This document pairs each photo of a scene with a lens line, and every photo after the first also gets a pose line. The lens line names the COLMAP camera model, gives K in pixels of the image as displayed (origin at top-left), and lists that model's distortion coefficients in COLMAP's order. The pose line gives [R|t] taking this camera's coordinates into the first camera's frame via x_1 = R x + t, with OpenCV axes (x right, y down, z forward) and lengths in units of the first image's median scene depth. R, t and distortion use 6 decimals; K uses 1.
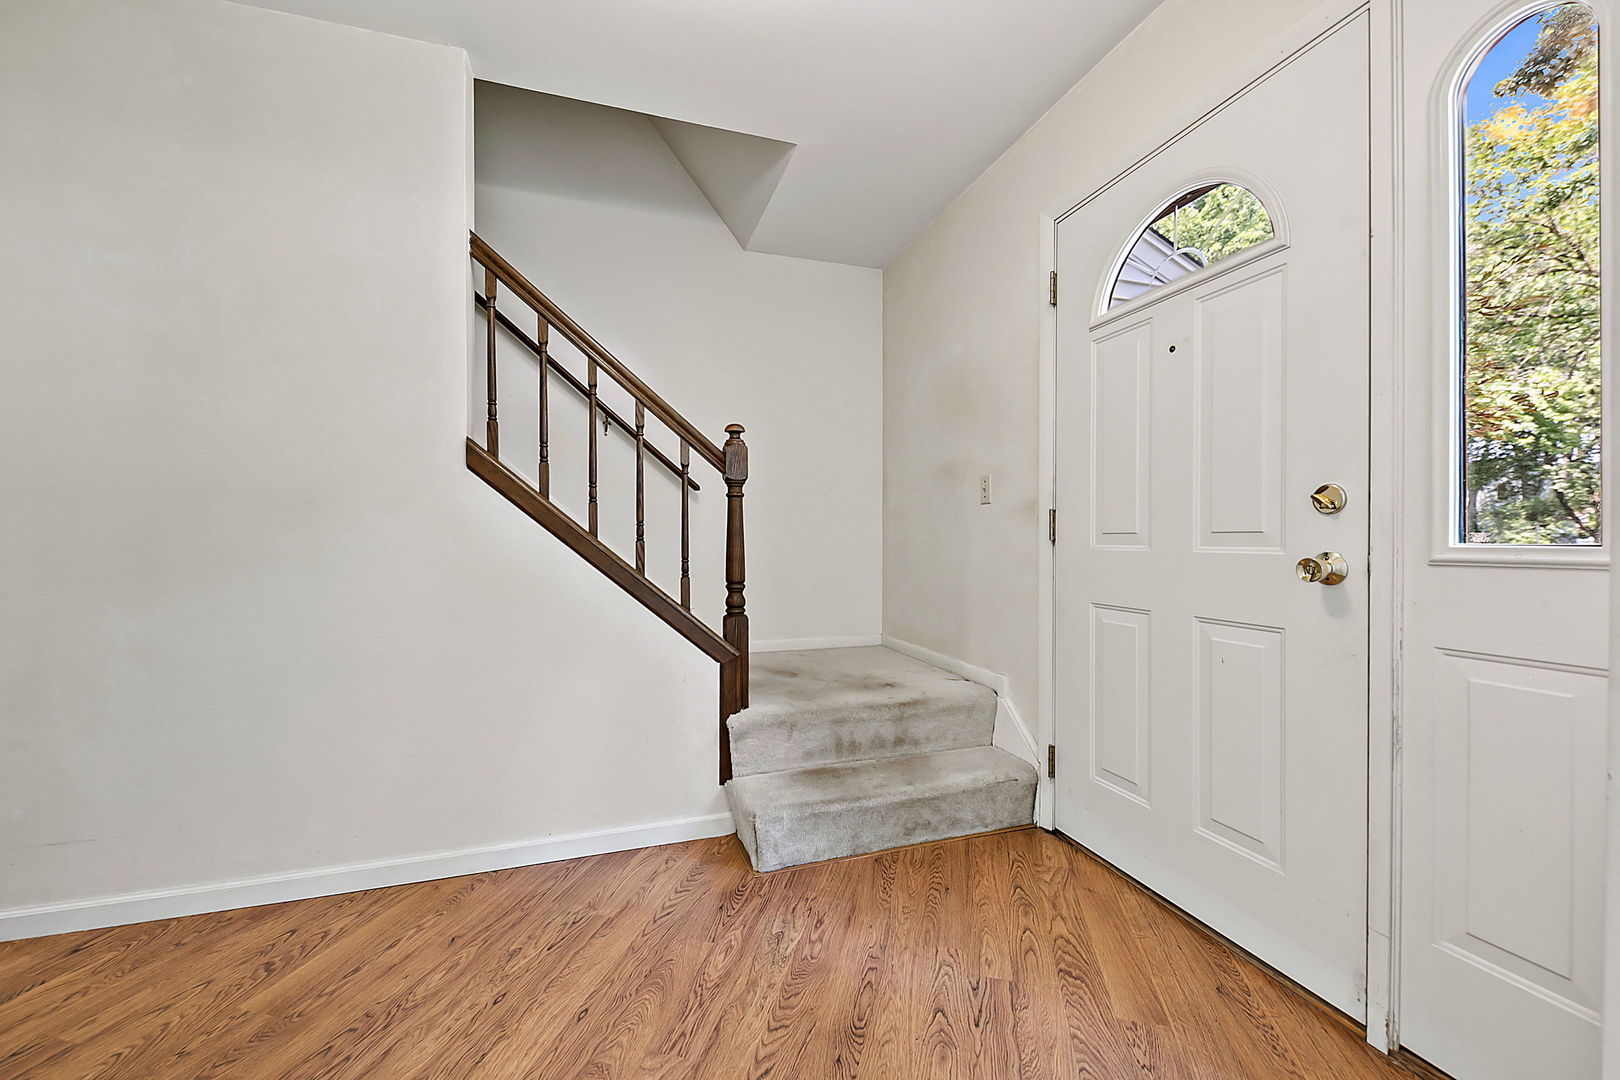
lens RADIAL K [[670.3, 0, 810.0], [0, 670.3, 540.0], [0, 0, 1]] dist [0.012756, 0.000002]
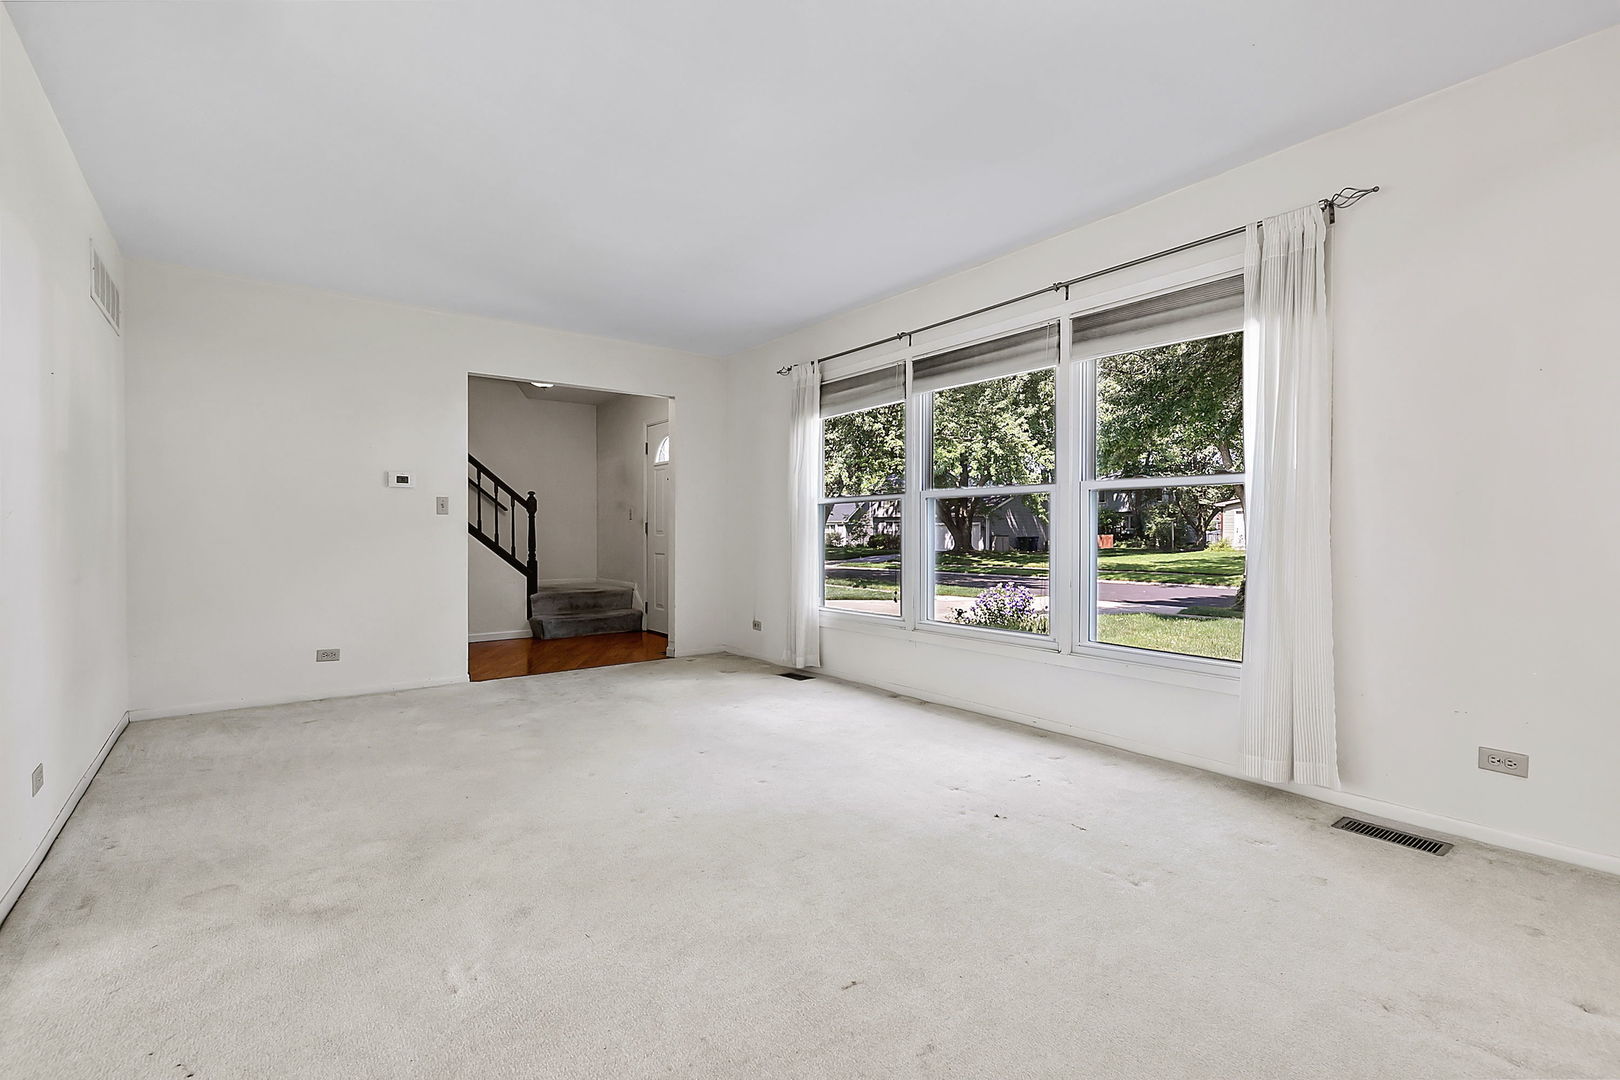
lens RADIAL K [[758.7, 0, 814.6], [0, 758.7, 525.2], [0, 0, 1]] dist [0.014664, -0.000566]
pose [[0.946763, -0.000102, 0.321932, -0.018105], [0.001539, 0.999990, -0.004212, -0.018999], [-0.321928, 0.004483, 0.946754, -2.416893]]
